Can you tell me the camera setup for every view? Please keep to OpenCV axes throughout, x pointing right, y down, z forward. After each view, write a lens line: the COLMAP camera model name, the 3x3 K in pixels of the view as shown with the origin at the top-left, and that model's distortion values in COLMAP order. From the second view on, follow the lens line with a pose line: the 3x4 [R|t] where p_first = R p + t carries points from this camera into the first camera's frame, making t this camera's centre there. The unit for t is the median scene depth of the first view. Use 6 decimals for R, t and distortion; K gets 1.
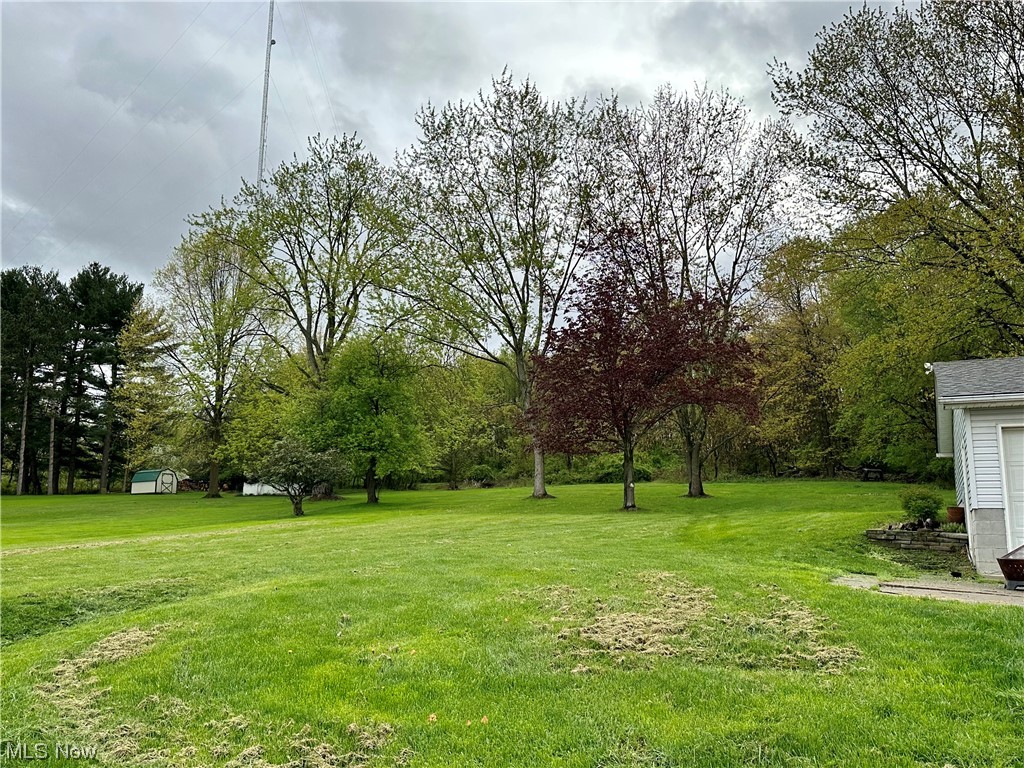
lens RADIAL K [[882.1, 0, 515.9], [0, 882.1, 387.5], [0, 0, 1]] dist [0.166784, -0.233474]
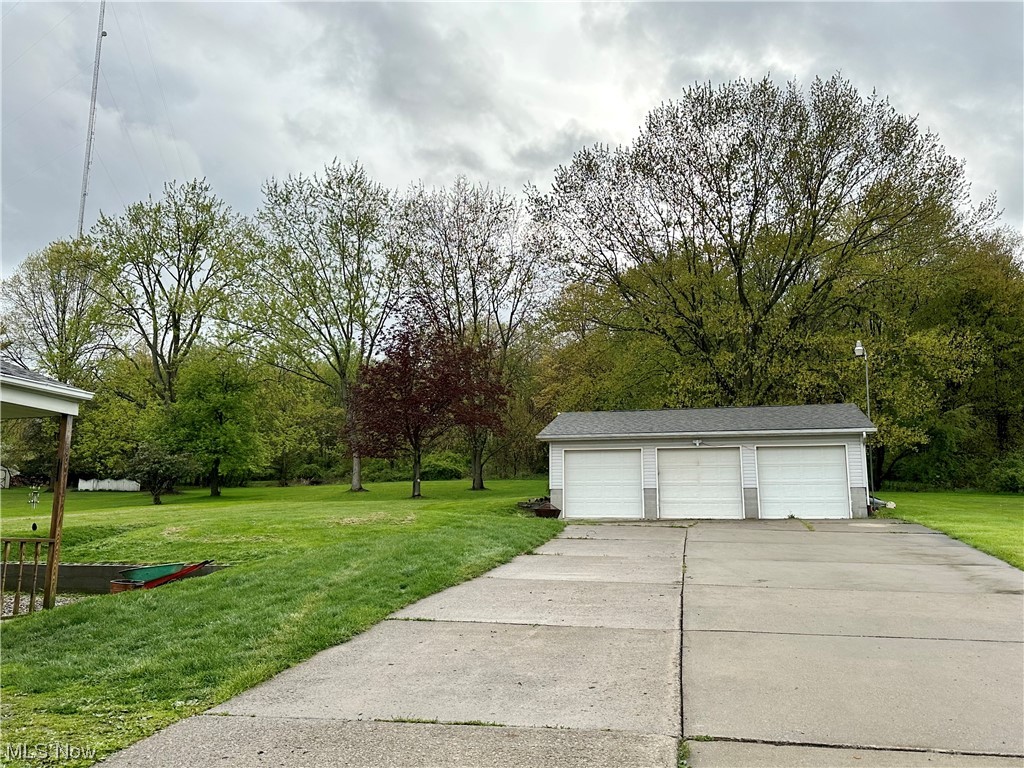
lens RADIAL K [[882.1, 0, 515.9], [0, 882.1, 387.5], [0, 0, 1]] dist [0.166784, -0.233474]
pose [[0.982814, 0.027400, 0.182553, 0.012641], [-0.027623, 0.999618, -0.001320, -0.023616], [-0.182519, -0.003745, 0.983195, -0.235415]]
